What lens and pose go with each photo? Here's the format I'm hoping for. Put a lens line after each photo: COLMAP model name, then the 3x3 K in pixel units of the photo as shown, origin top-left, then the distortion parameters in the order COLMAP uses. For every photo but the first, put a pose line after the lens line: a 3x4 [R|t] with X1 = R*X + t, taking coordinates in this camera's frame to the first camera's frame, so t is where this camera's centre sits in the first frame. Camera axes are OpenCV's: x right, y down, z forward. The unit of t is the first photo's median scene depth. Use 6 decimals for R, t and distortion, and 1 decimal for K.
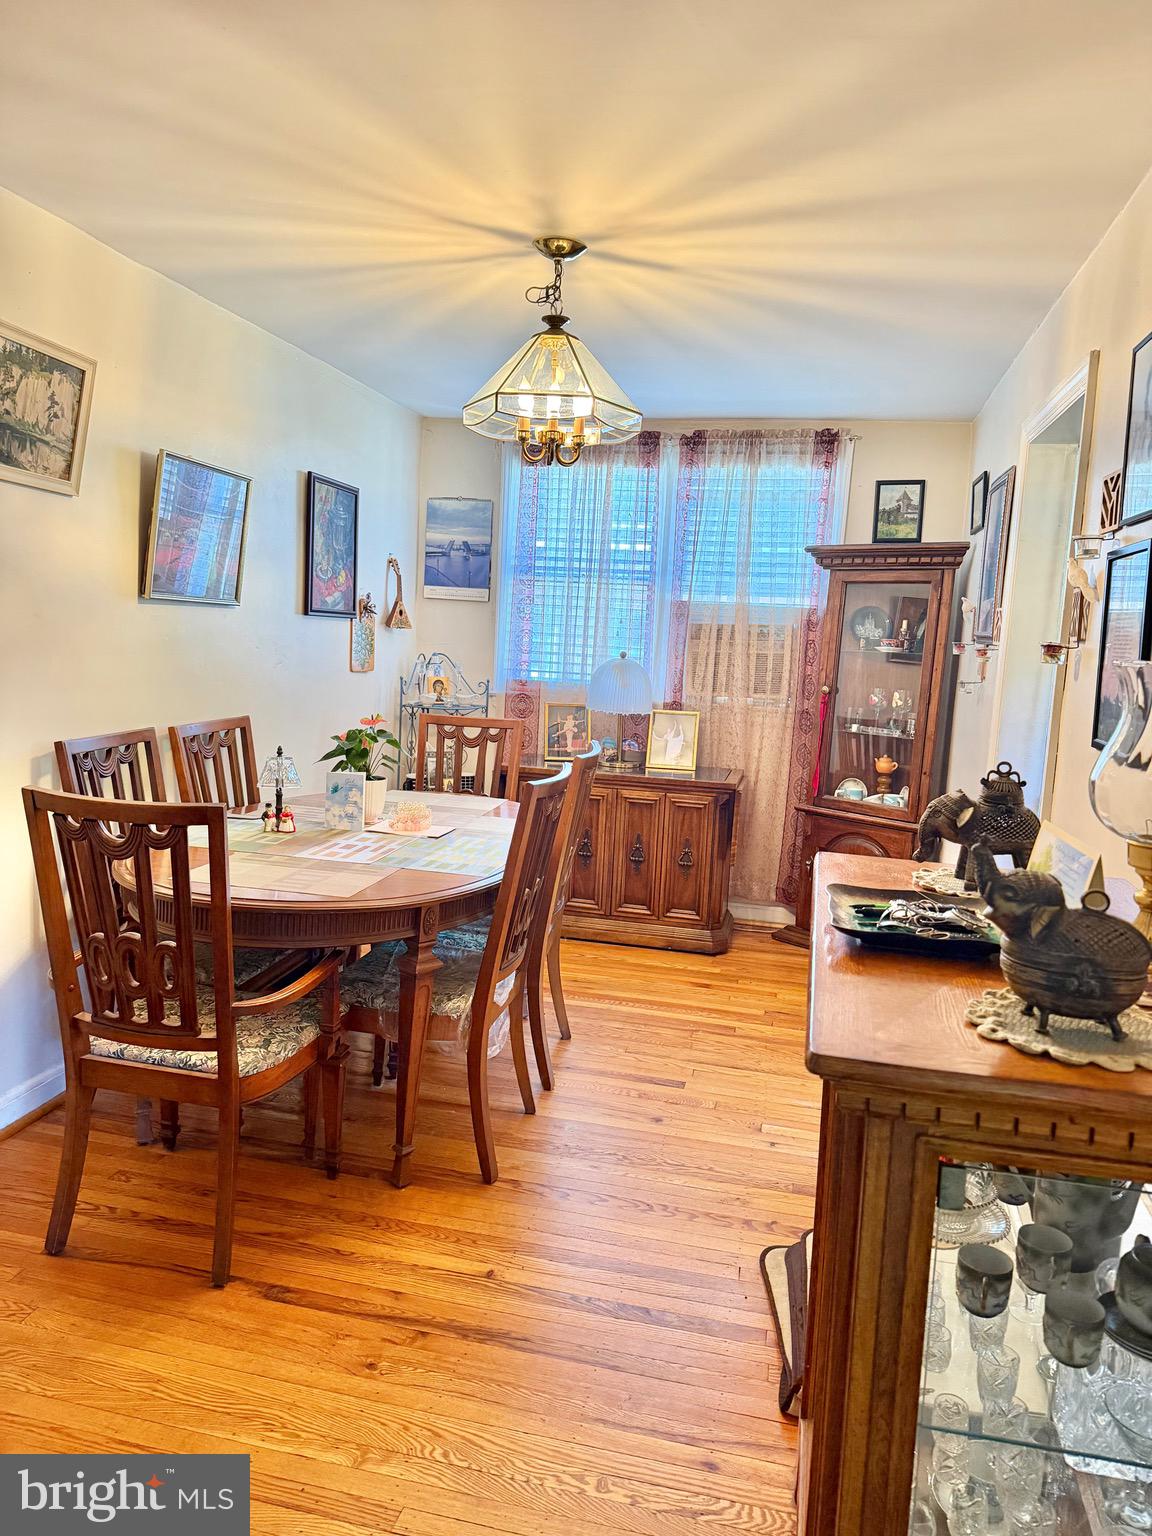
lens RADIAL K [[1087.3, 0, 567.7], [0, 1087.3, 767.0], [0, 0, 1]] dist [0.021006, -0.034978]
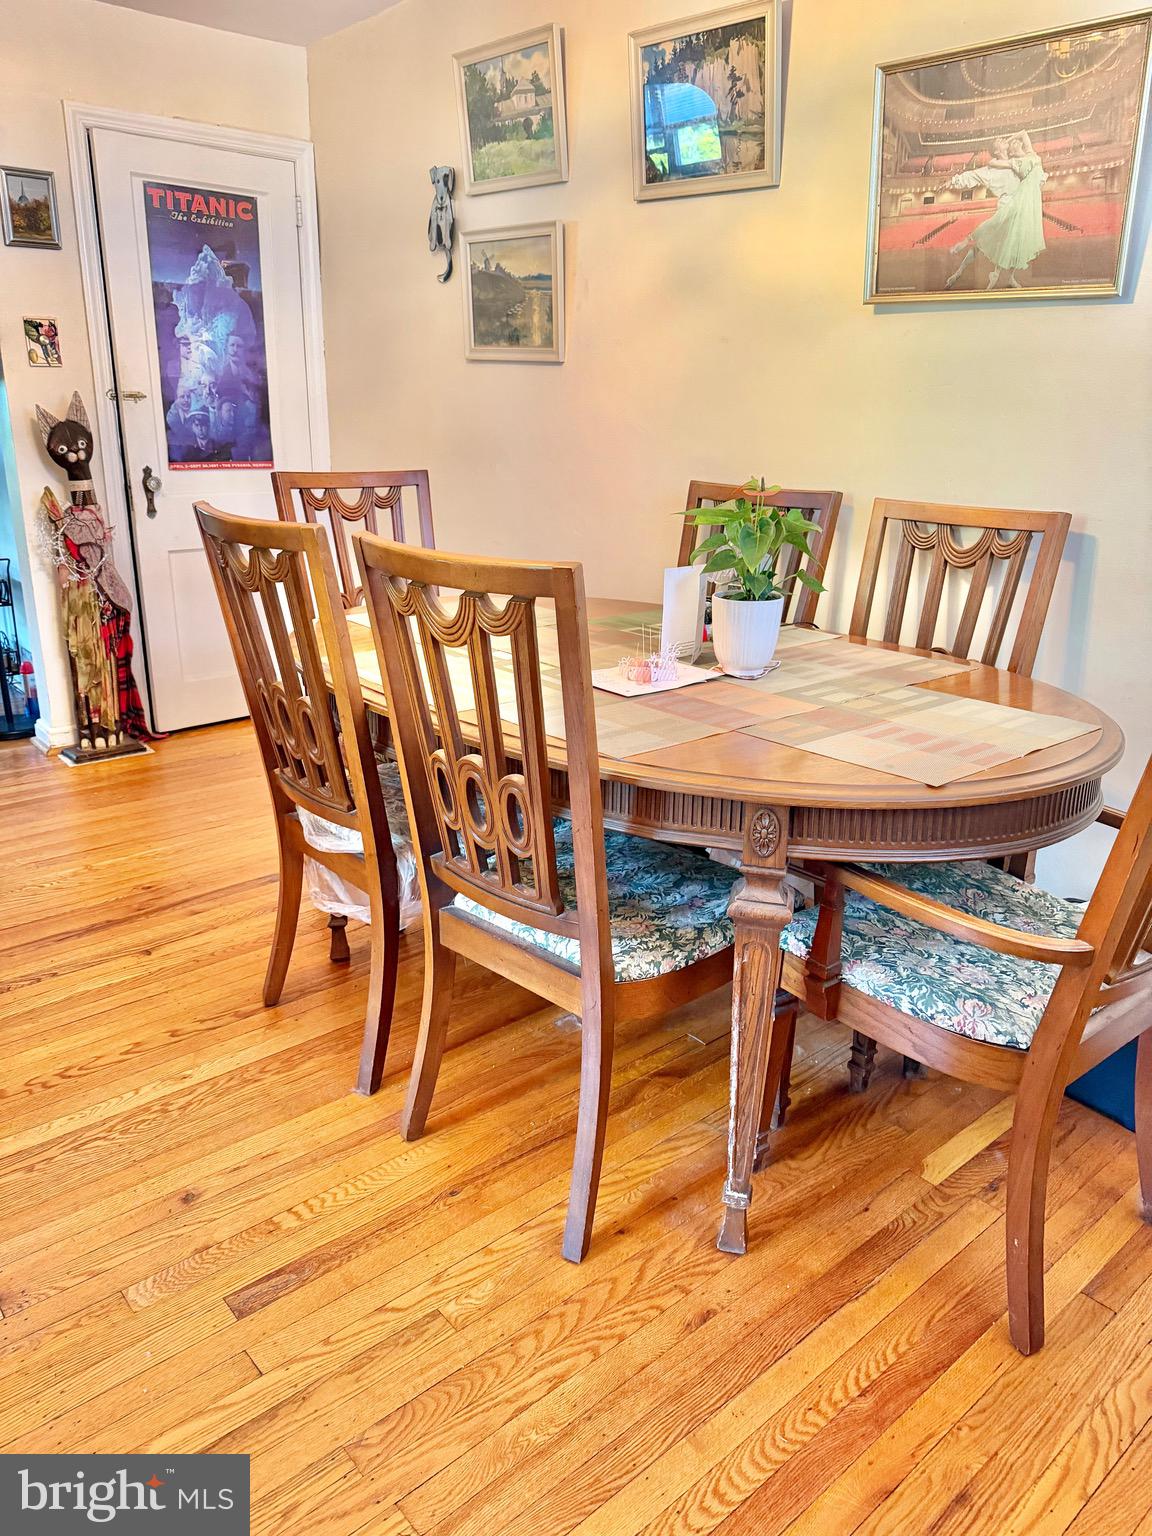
lens RADIAL K [[1087.3, 0, 575.7], [0, 1087.3, 761.8], [0, 0, 1]] dist [0.021006, -0.034978]
pose [[-0.588842, 0.203560, -0.782195, 0.239657], [-0.154265, 0.921669, 0.355989, -0.073373], [0.793390, 0.330287, -0.511315, 0.918501]]
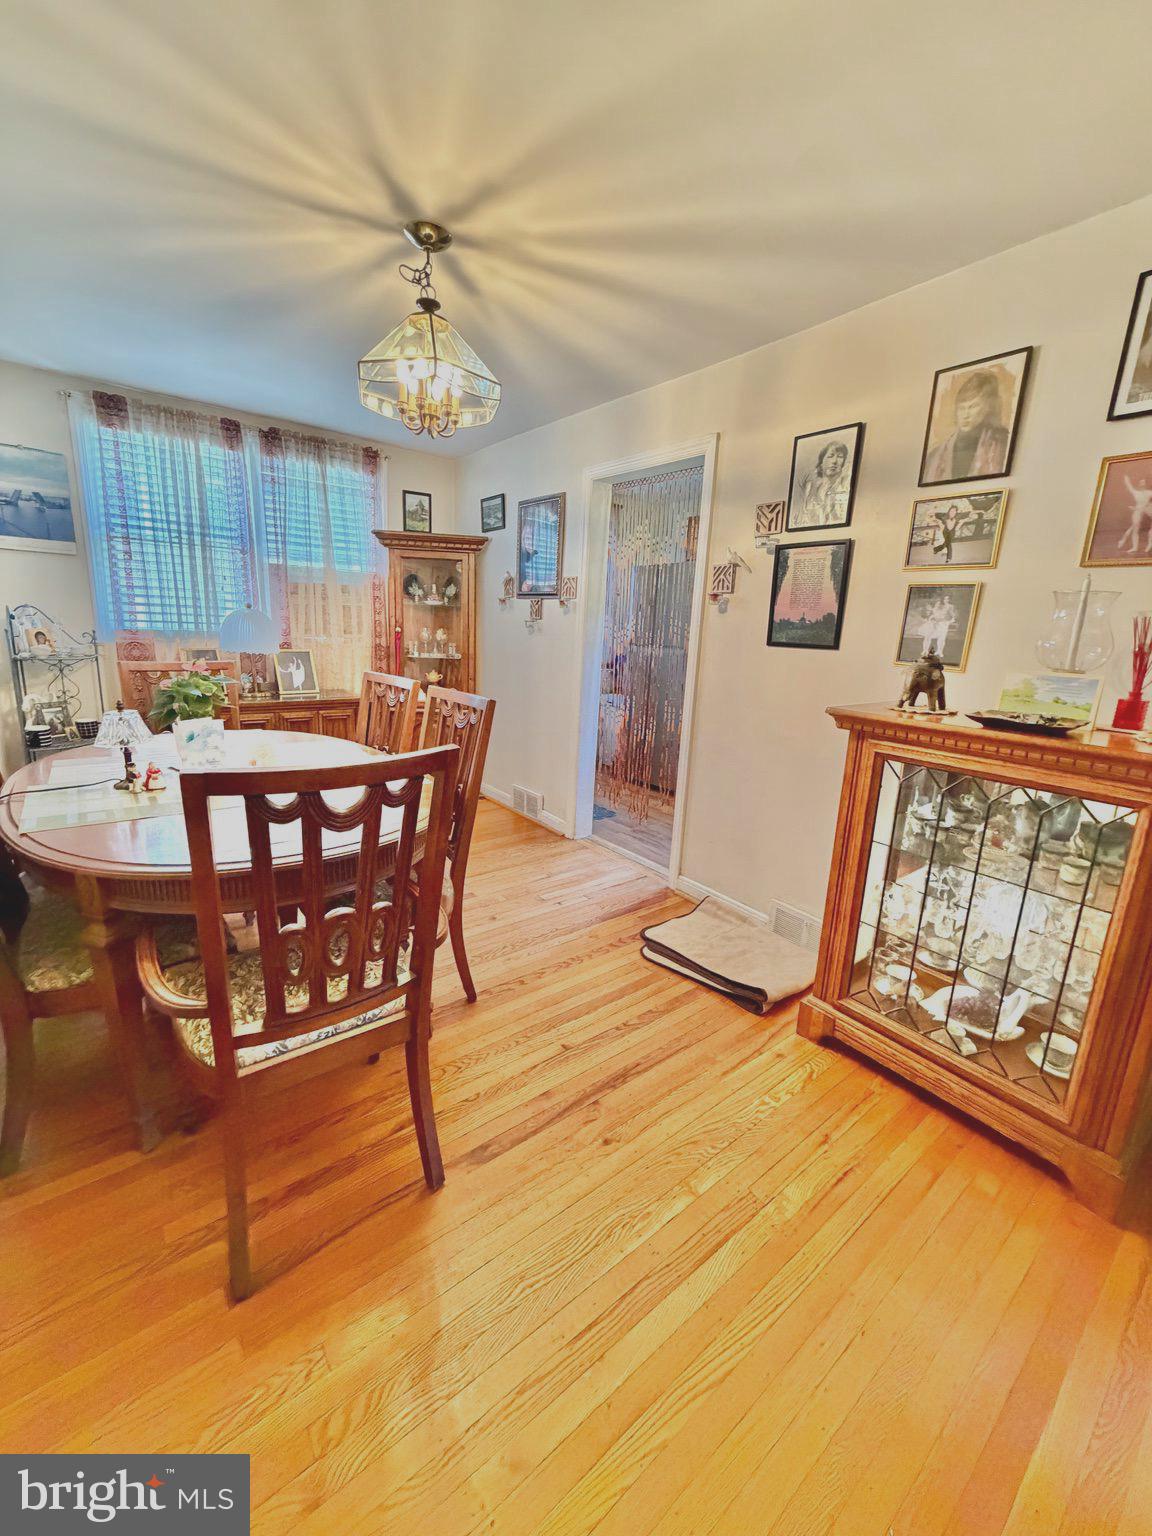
lens RADIAL K [[616.3, 0, 579.5], [0, 616.3, 767.8], [0, 0, 1]] dist [-0.002730, -0.000393]
pose [[0.609969, -0.196457, 0.767687, -0.304608], [0.088792, 0.979625, 0.180143, -0.015027], [-0.787435, -0.041717, 0.614984, 0.261080]]
